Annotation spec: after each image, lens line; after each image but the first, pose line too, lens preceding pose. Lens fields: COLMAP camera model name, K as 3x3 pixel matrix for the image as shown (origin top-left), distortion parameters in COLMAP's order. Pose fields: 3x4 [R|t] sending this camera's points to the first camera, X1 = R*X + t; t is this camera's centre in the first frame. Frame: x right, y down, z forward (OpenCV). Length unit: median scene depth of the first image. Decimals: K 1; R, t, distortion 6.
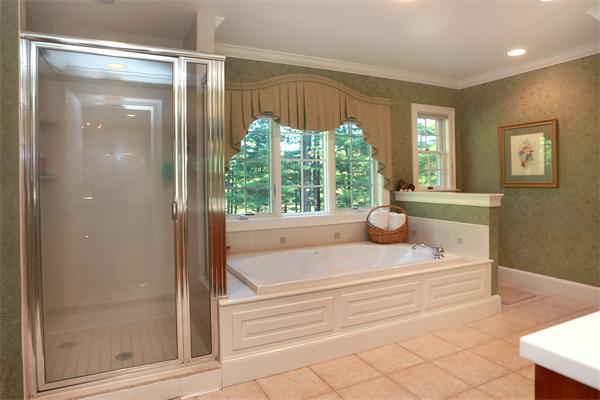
lens RADIAL K [[671.9, 0, 300.0], [0, 671.9, 200.0], [0, 0, 1]] dist [-0.027085, 0.008414]
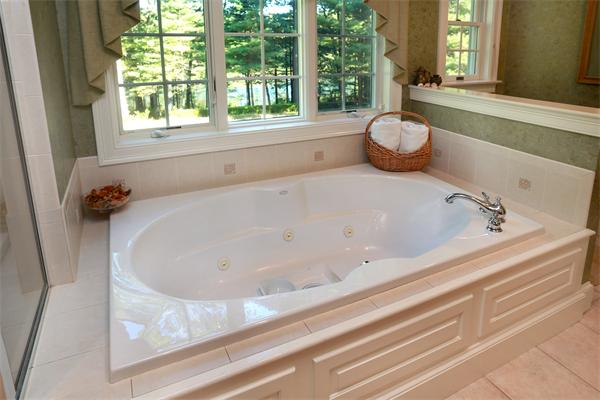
lens RADIAL K [[671.9, 0, 300.0], [0, 671.9, 200.0], [0, 0, 1]] dist [-0.027085, 0.008414]
pose [[0.999785, 0.011268, 0.017387, 0.025643], [-0.014473, 0.980322, 0.196874, -0.031274], [-0.014826, -0.197083, 0.980275, 0.351468]]
